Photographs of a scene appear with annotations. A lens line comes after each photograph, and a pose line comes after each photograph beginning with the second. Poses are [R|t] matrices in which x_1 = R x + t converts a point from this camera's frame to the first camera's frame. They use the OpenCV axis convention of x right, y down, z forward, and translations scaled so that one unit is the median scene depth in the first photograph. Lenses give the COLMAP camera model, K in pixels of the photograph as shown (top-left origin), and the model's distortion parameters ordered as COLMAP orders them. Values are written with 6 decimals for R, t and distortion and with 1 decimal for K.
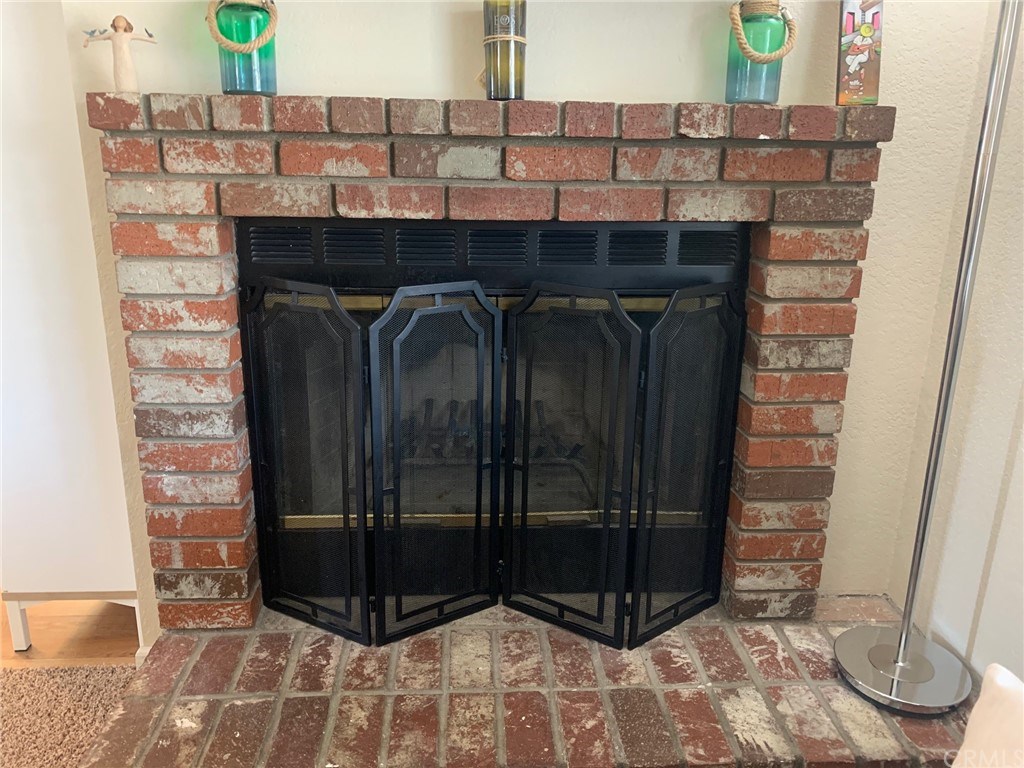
lens RADIAL K [[785.1, 0, 511.2], [0, 785.1, 374.2], [0, 0, 1]] dist [0.039082, -0.045131]
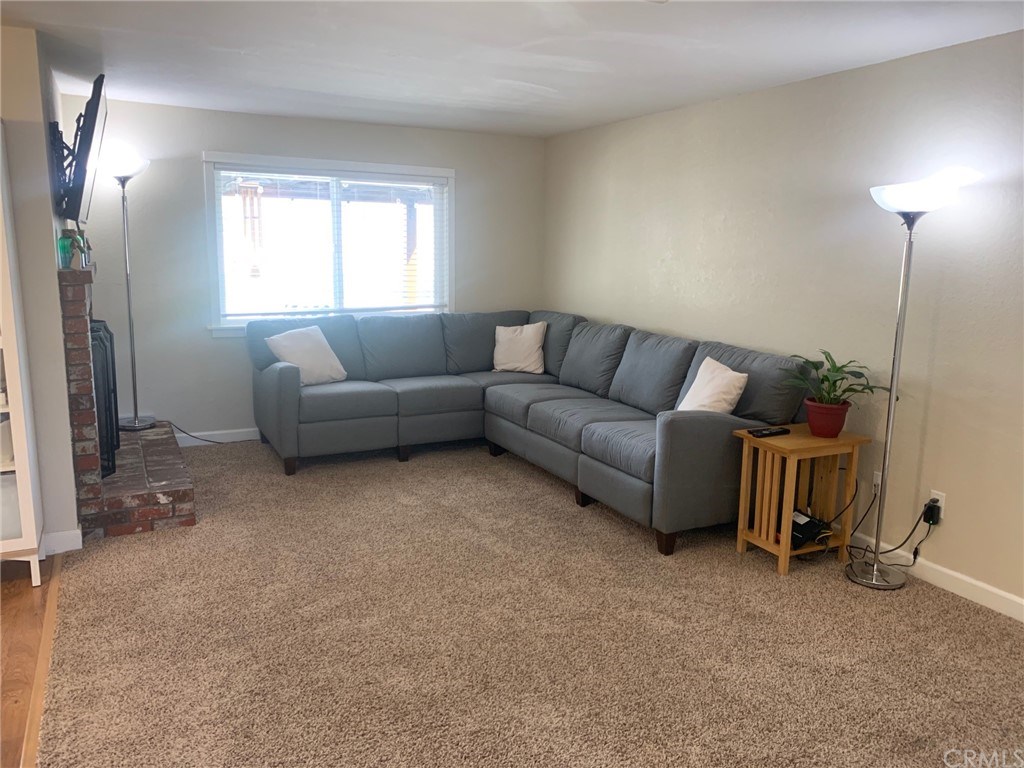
lens RADIAL K [[785.1, 0, 517.0], [0, 785.1, 380.0], [0, 0, 1]] dist [0.039082, -0.045131]
pose [[-0.432845, -0.176654, 0.883990, -3.232871], [0.229654, 0.926648, 0.297629, -0.433752], [-0.871725, 0.331839, -0.360526, 0.750594]]
